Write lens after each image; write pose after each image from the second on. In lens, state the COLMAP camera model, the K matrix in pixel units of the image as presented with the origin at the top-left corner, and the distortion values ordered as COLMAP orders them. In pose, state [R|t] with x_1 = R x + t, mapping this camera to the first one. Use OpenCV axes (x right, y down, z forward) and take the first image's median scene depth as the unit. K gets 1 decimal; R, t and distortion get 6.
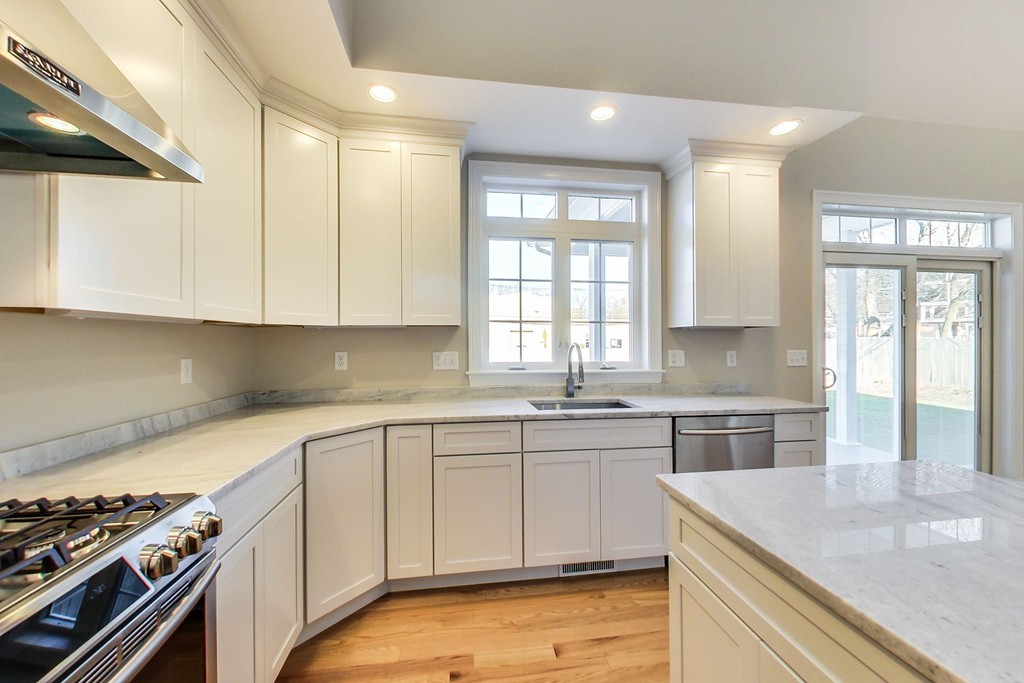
lens RADIAL K [[405.5, 0, 512.0], [0, 405.5, 341.5], [0, 0, 1]] dist [0.009852, -0.000042]
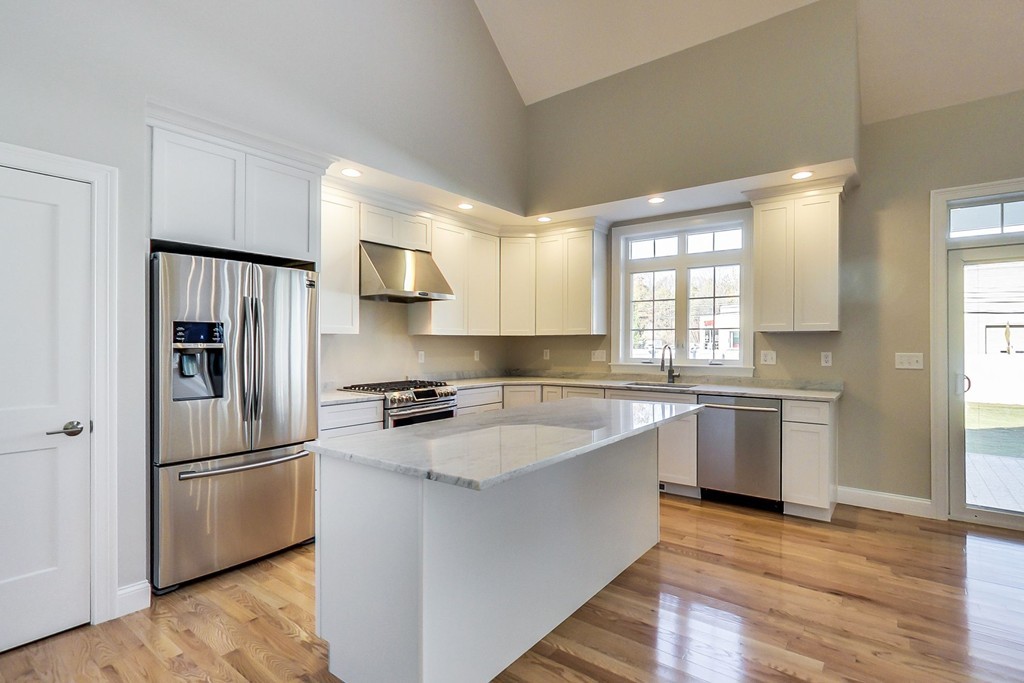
lens RADIAL K [[507.3, 0, 512.0], [0, 507.3, 341.5], [0, 0, 1]] dist [-0.005518, -0.000430]
pose [[0.702896, -0.001900, -0.711290, 1.024046], [0.000393, 0.999997, -0.002283, -0.004535], [0.711293, 0.001325, 0.702895, -0.660034]]
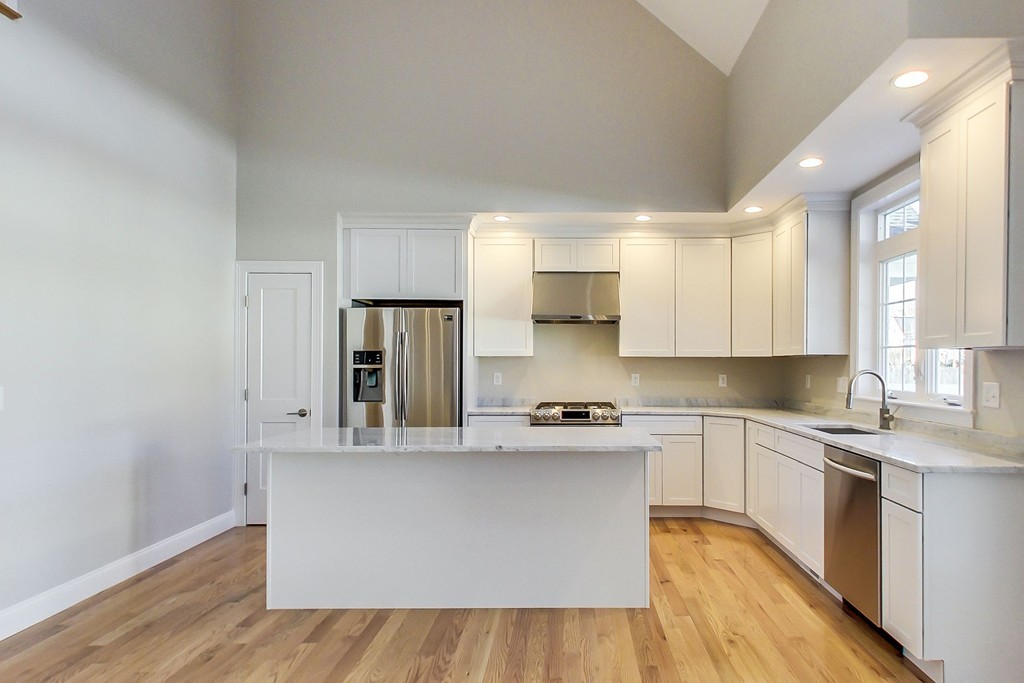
lens RADIAL K [[641.5, 0, 574.1], [0, 641.5, 347.0], [0, 0, 1]] dist [0.042585, 0.000500]
pose [[-0.134785, -0.022200, -0.990626, 1.721952], [-0.001391, 0.999752, -0.022215, -0.014939], [0.990874, -0.001616, -0.134782, 0.494474]]
